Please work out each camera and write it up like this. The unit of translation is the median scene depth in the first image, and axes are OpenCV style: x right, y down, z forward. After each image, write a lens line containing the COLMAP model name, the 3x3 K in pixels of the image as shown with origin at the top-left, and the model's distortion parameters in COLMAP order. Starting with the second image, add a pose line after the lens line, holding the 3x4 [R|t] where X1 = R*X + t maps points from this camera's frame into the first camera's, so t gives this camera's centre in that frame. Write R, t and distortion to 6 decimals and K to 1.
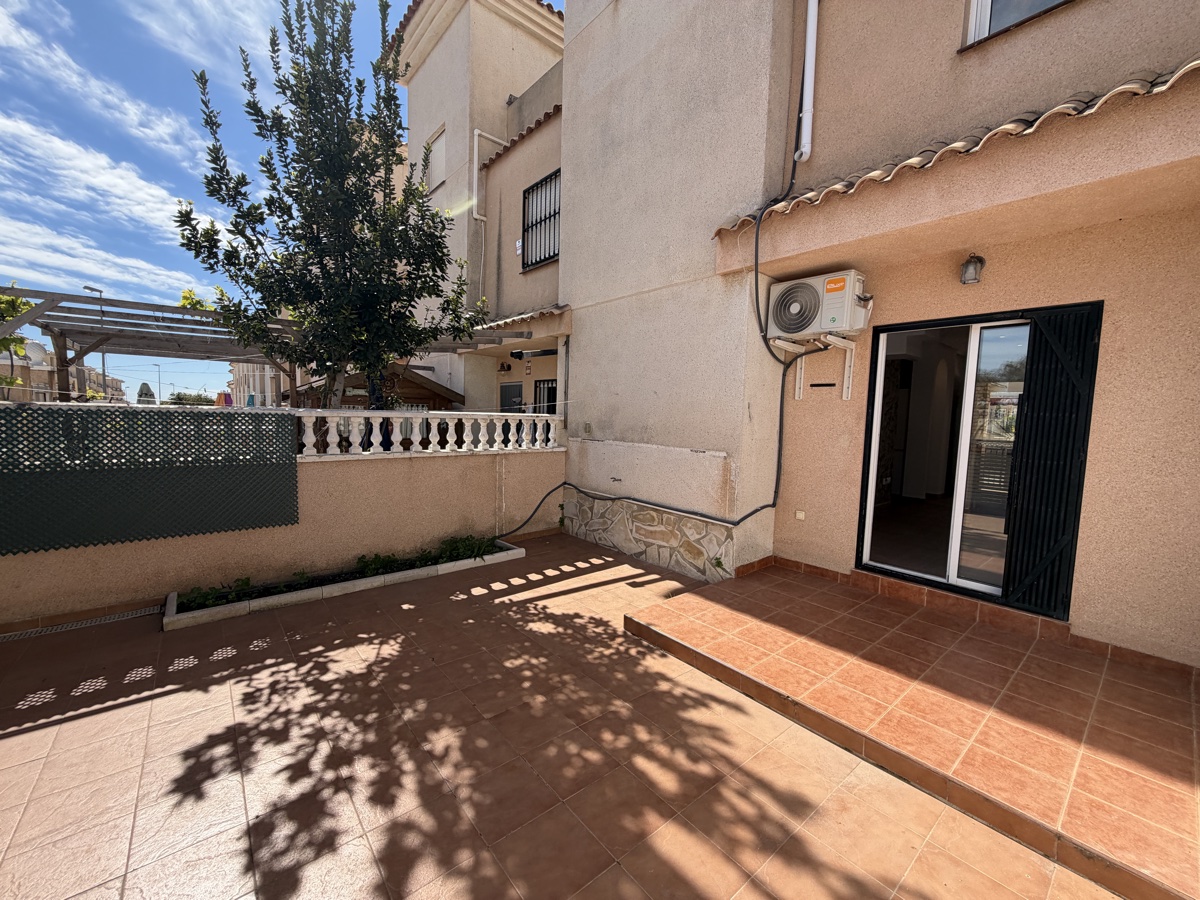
lens RADIAL K [[476.6, 0, 598.7], [0, 476.6, 452.7], [0, 0, 1]] dist [0.001401, -0.000097]
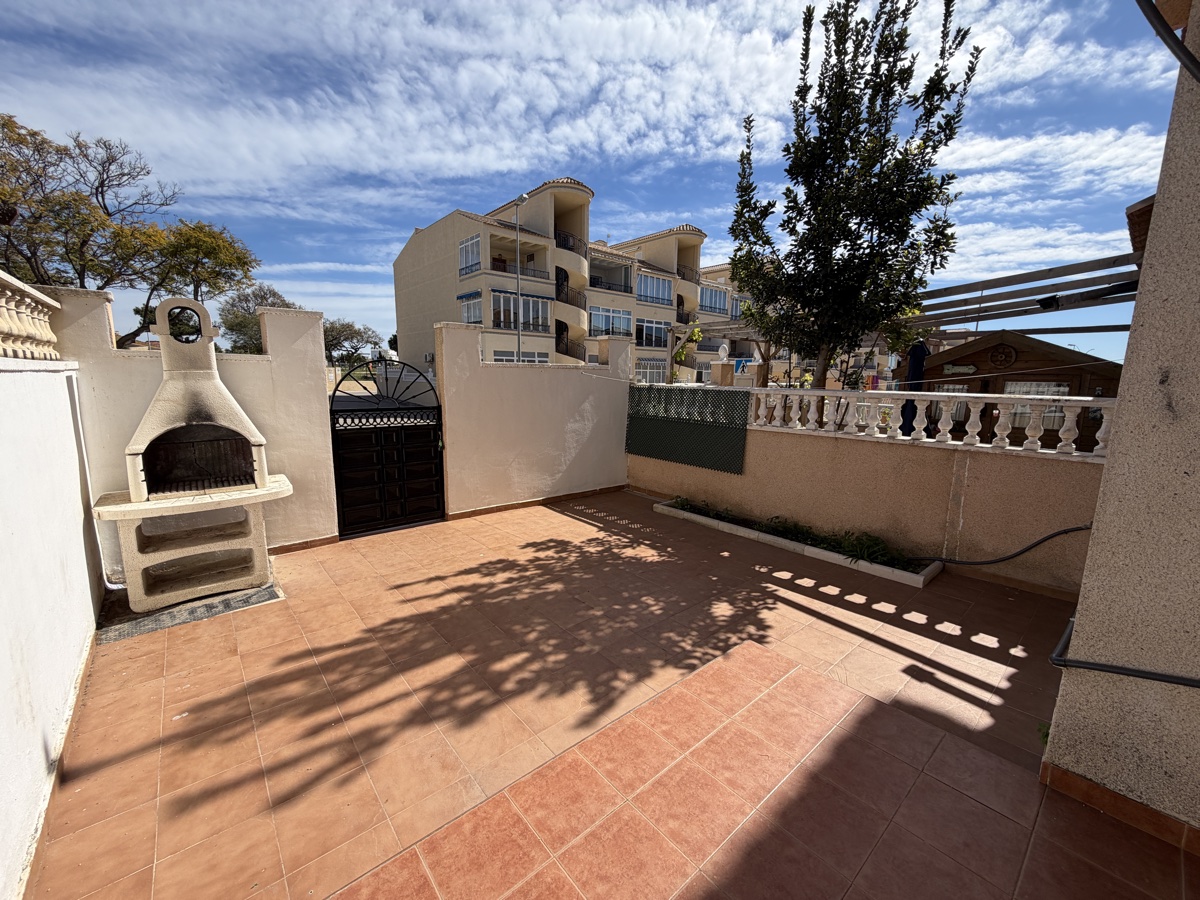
lens RADIAL K [[478.8, 0, 597.8], [0, 478.8, 451.3], [0, 0, 1]] dist [0.000096, -0.000196]
pose [[0.017006, 0.131070, -0.991227, 0.832618], [-0.097227, 0.986889, 0.128828, -0.058623], [0.995117, 0.094183, 0.029526, 0.702054]]
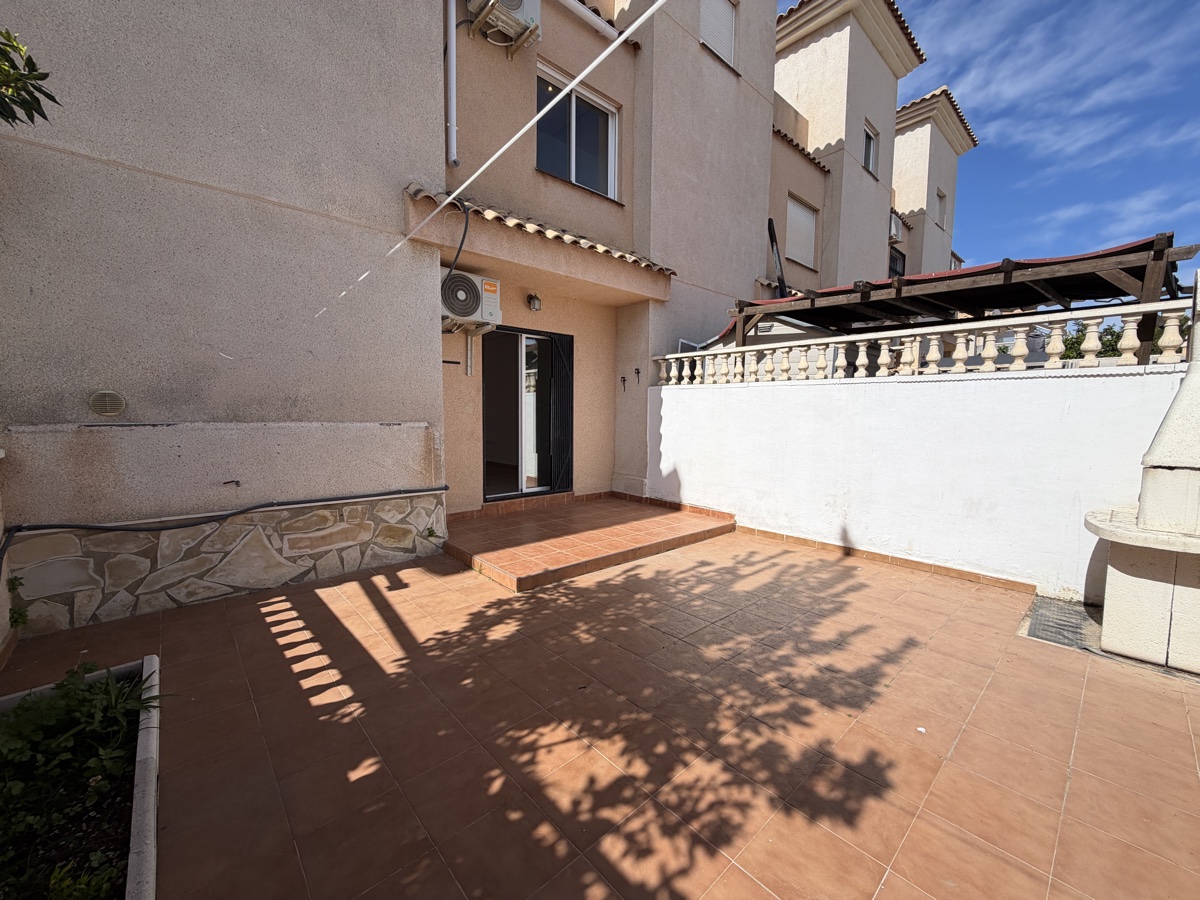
lens RADIAL K [[478.8, 0, 597.8], [0, 478.8, 451.3], [0, 0, 1]] dist [0.000096, -0.000196]
pose [[-0.032499, -0.107713, 0.993651, -0.955677], [0.073145, 0.991254, 0.109845, -0.030684], [-0.996792, 0.076251, -0.024336, 0.848580]]
